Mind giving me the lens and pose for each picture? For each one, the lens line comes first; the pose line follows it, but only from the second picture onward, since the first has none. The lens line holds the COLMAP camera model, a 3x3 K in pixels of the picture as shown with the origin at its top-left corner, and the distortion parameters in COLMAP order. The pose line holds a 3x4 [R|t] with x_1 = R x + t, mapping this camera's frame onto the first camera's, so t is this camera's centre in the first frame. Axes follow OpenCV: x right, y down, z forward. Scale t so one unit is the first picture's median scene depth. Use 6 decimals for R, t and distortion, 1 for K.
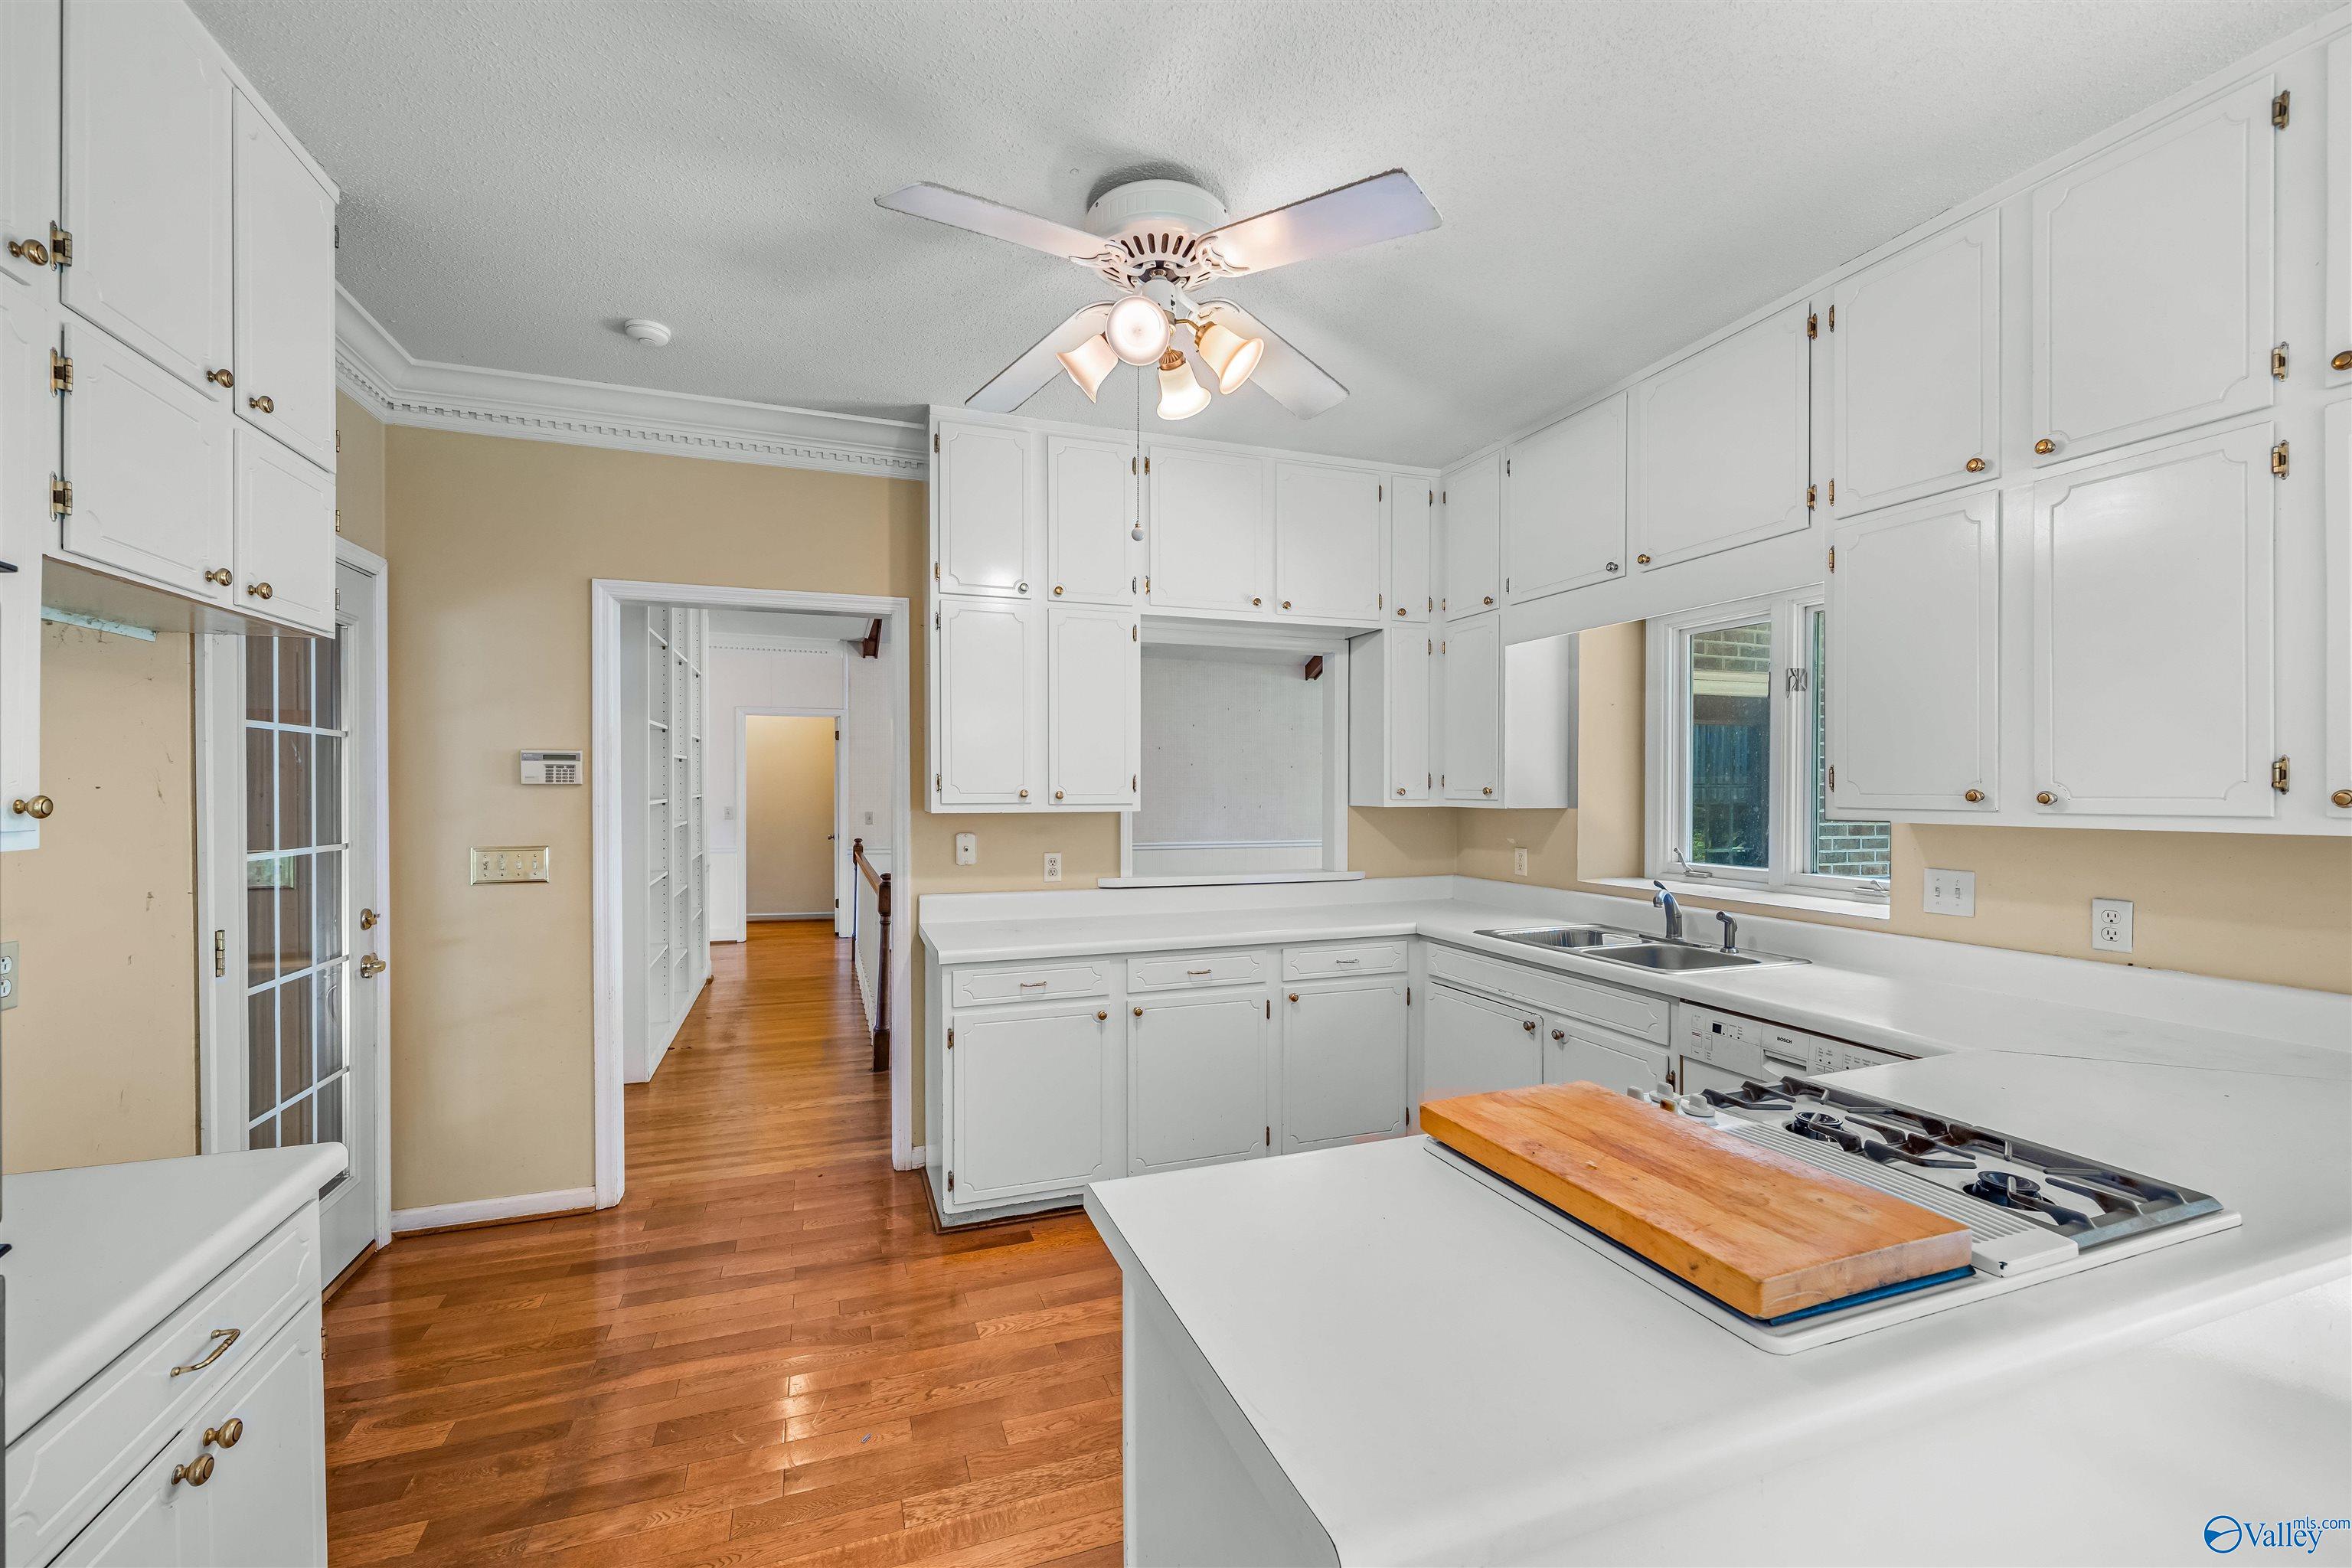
lens RADIAL K [[958.4, 0, 1173.5], [0, 958.4, 792.9], [0, 0, 1]] dist [-0.000631, -0.000472]
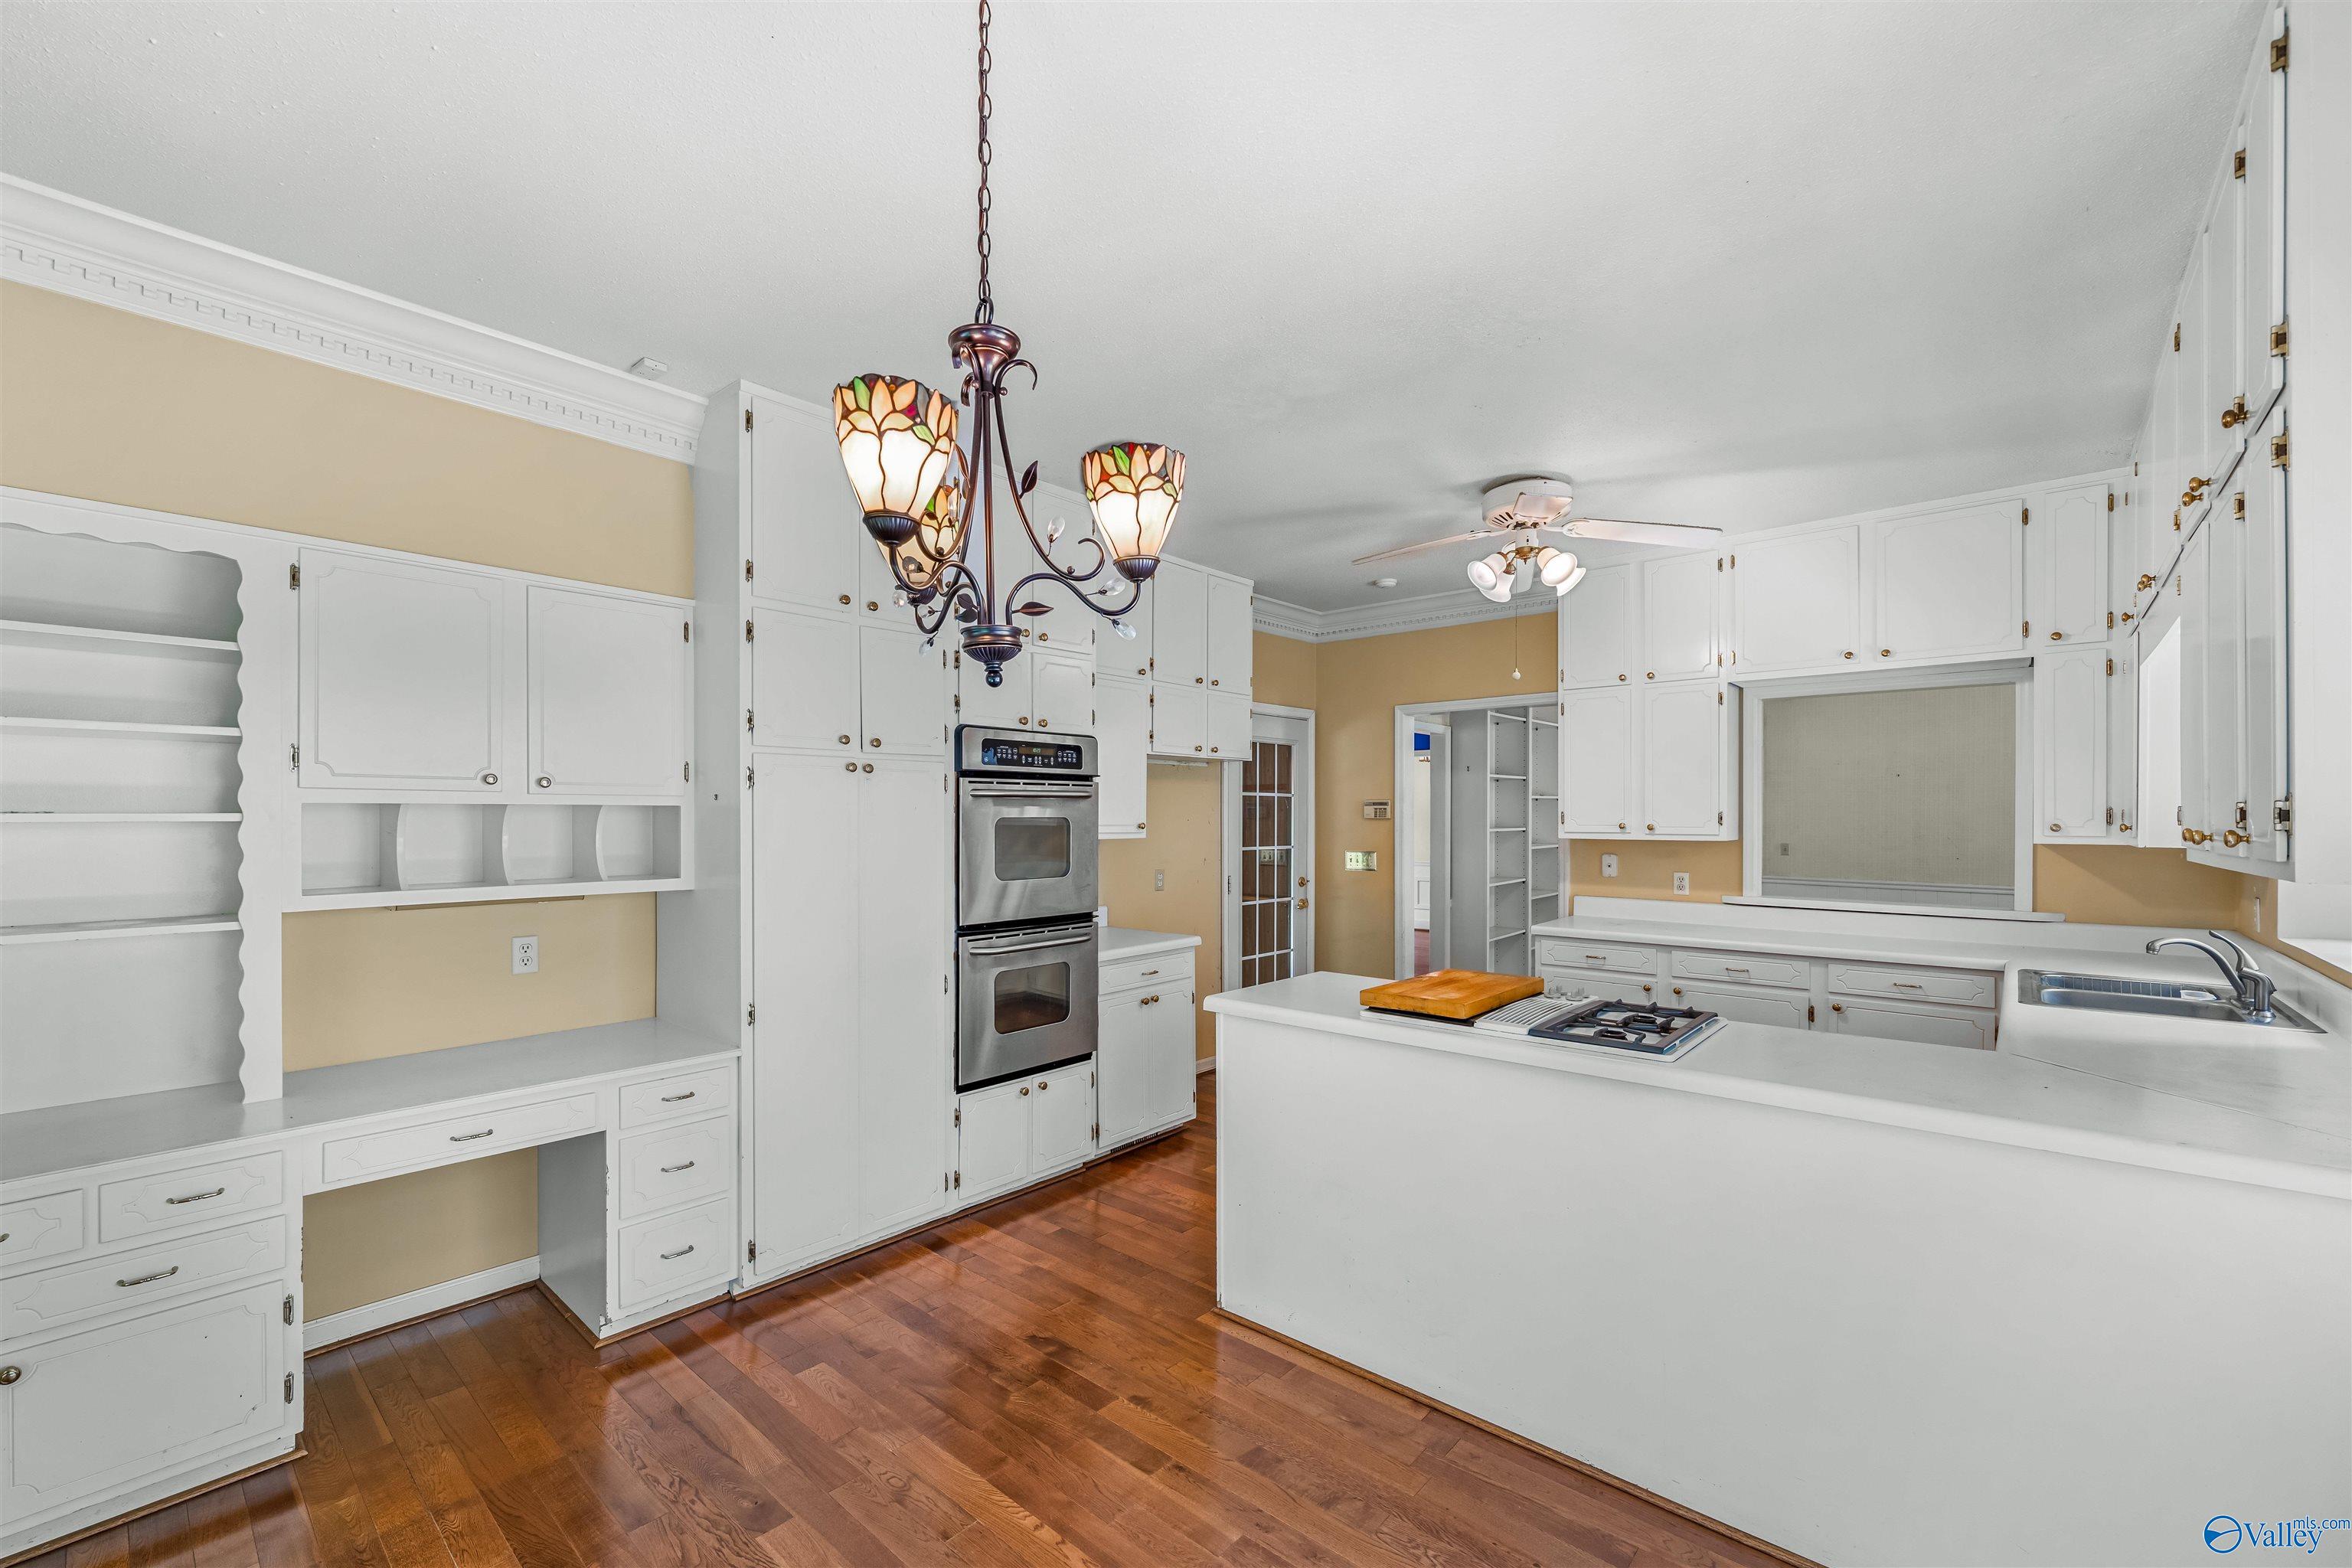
lens RADIAL K [[958.4, 0, 1168.6], [0, 958.4, 805.0], [0, 0, 1]] dist [-0.000631, -0.000472]
pose [[0.483809, -0.011592, -0.875097, 0.787243], [-0.009582, 0.999782, -0.018542, 0.003291], [0.875121, 0.017356, 0.483593, -0.262030]]
